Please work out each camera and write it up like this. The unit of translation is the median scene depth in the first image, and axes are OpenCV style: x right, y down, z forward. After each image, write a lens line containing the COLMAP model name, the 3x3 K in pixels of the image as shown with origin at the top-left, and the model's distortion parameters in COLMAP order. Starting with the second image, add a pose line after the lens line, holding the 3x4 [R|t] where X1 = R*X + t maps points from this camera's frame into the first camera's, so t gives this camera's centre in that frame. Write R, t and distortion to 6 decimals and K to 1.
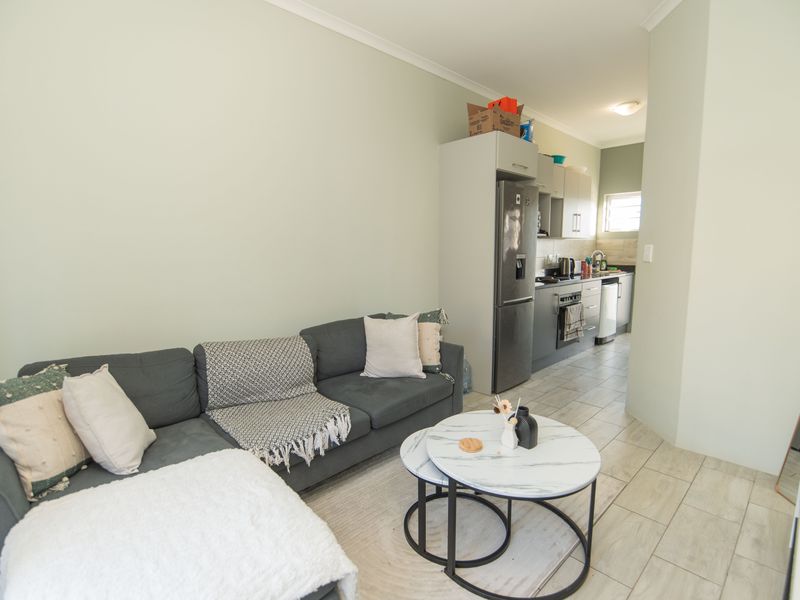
lens RADIAL K [[399.5, 0, 404.8], [0, 399.5, 308.1], [0, 0, 1]] dist [-0.015192, -0.003027]
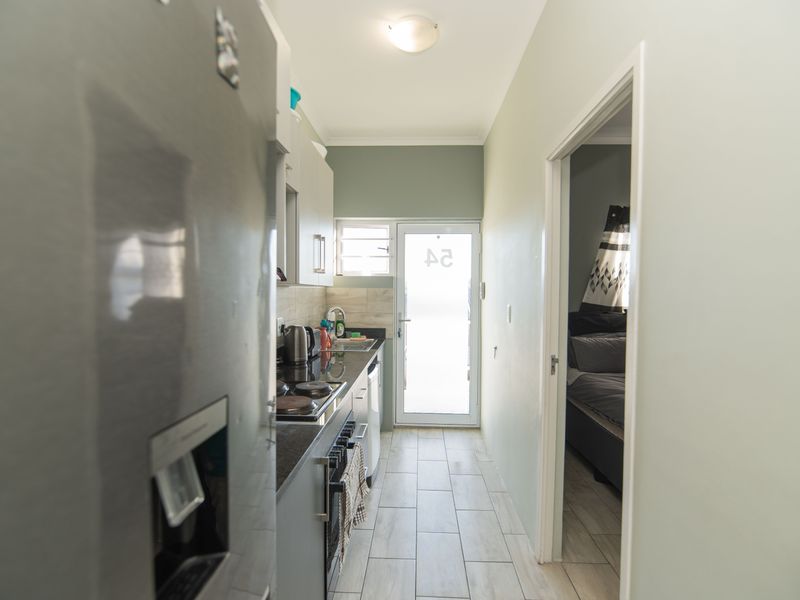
lens RADIAL K [[399.5, 0, 403.2], [0, 399.5, 309.5], [0, 0, 1]] dist [-0.015192, -0.003027]
pose [[0.724754, -0.017108, 0.688795, 0.153387], [0.087866, 0.993824, -0.067769, -0.093854], [-0.683382, 0.109637, 0.721782, 0.517753]]
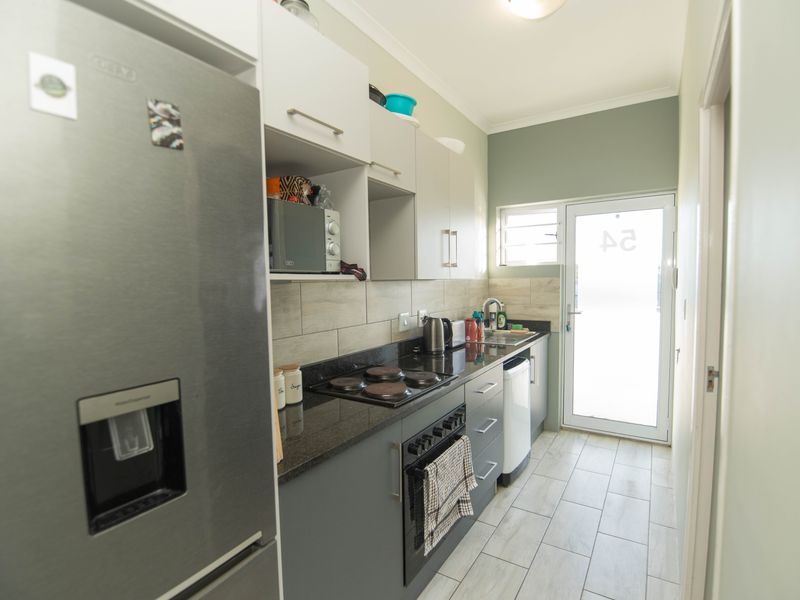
lens RADIAL K [[399.5, 0, 402.2], [0, 399.5, 310.5], [0, 0, 1]] dist [-0.015192, -0.003027]
pose [[0.973075, -0.024426, 0.229192, 0.227966], [0.041272, 0.996763, -0.068996, -0.093628], [-0.226765, 0.076598, 0.970933, 0.473864]]
